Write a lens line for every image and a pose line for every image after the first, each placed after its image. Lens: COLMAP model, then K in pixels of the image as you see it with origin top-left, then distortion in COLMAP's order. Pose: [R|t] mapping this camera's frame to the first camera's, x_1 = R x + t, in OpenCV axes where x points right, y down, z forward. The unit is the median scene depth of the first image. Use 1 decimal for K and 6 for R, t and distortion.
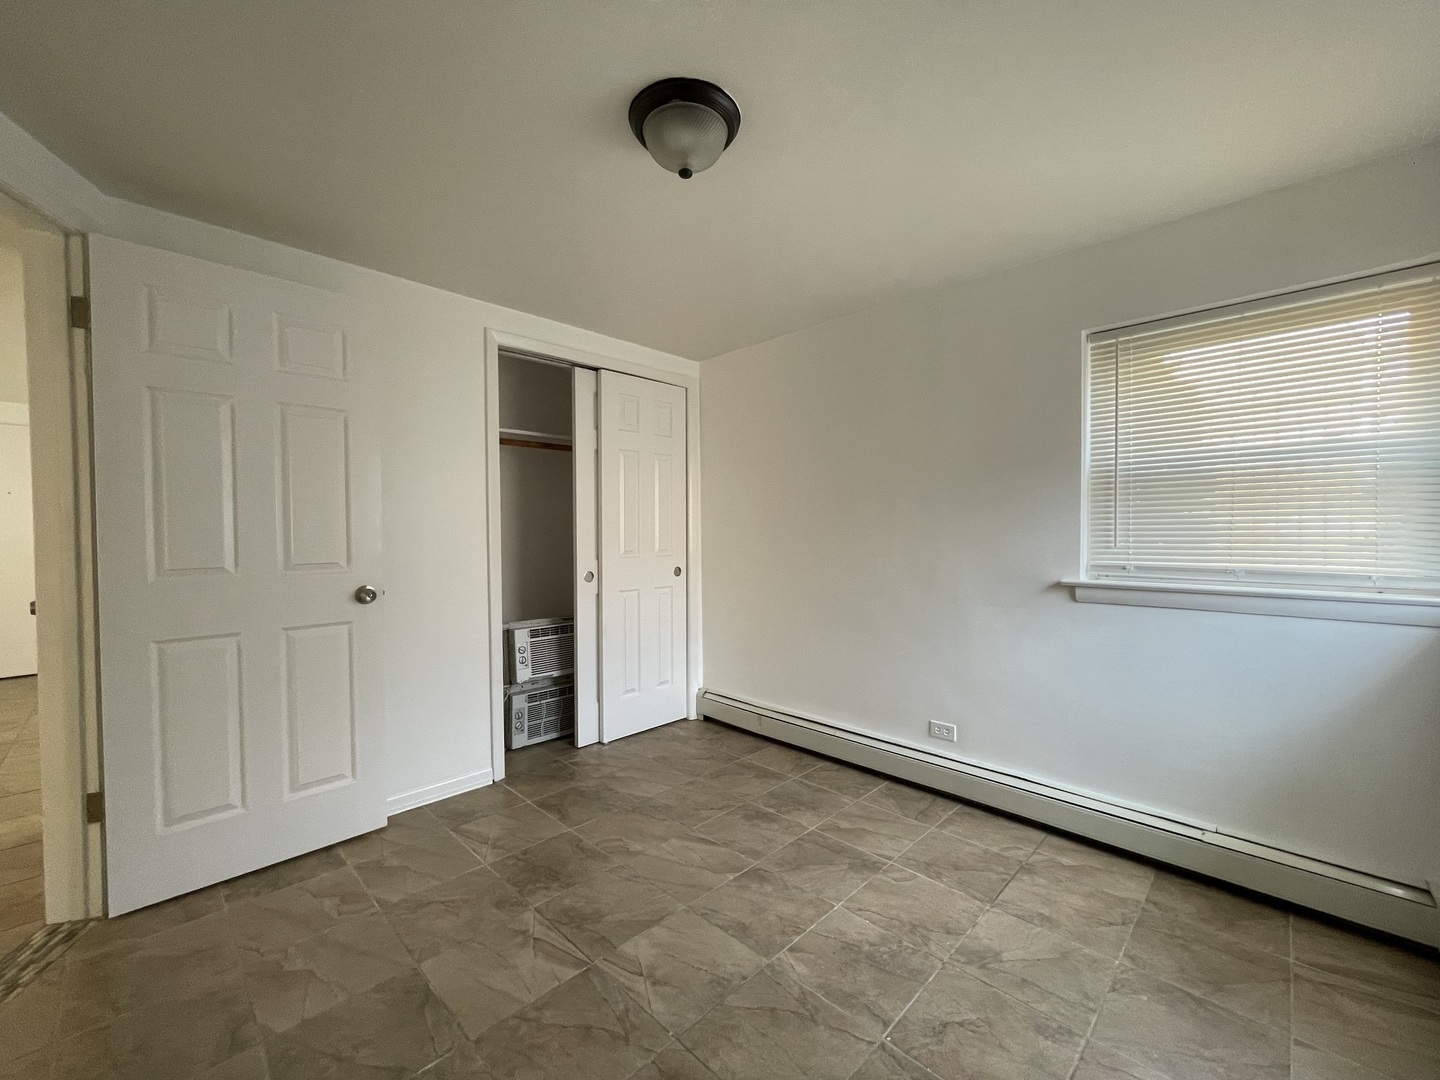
lens RADIAL K [[583.5, 0, 720.0], [0, 583.5, 544.6], [0, 0, 1]] dist [0.001336, -0.000520]
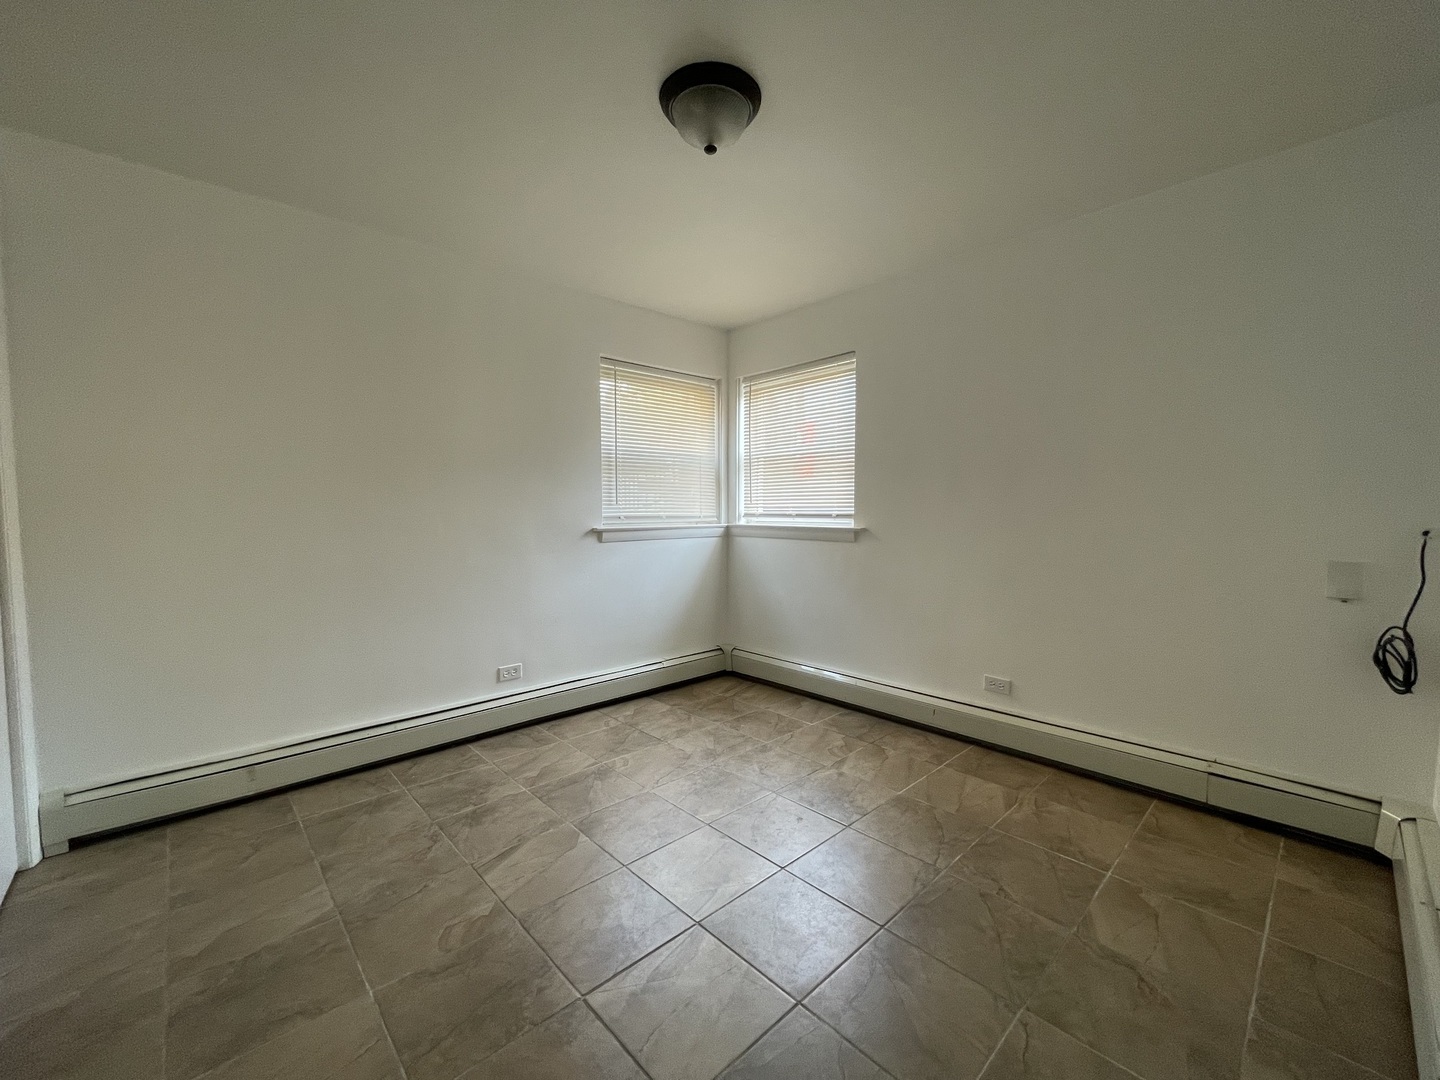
lens RADIAL K [[583.5, 0, 720.0], [0, 583.5, 538.8], [0, 0, 1]] dist [0.001336, -0.000520]
pose [[0.036475, -0.041499, 0.998473, -0.813876], [0.028803, 0.998766, 0.040459, 0.039658], [-0.998919, 0.027283, 0.037625, 0.651220]]
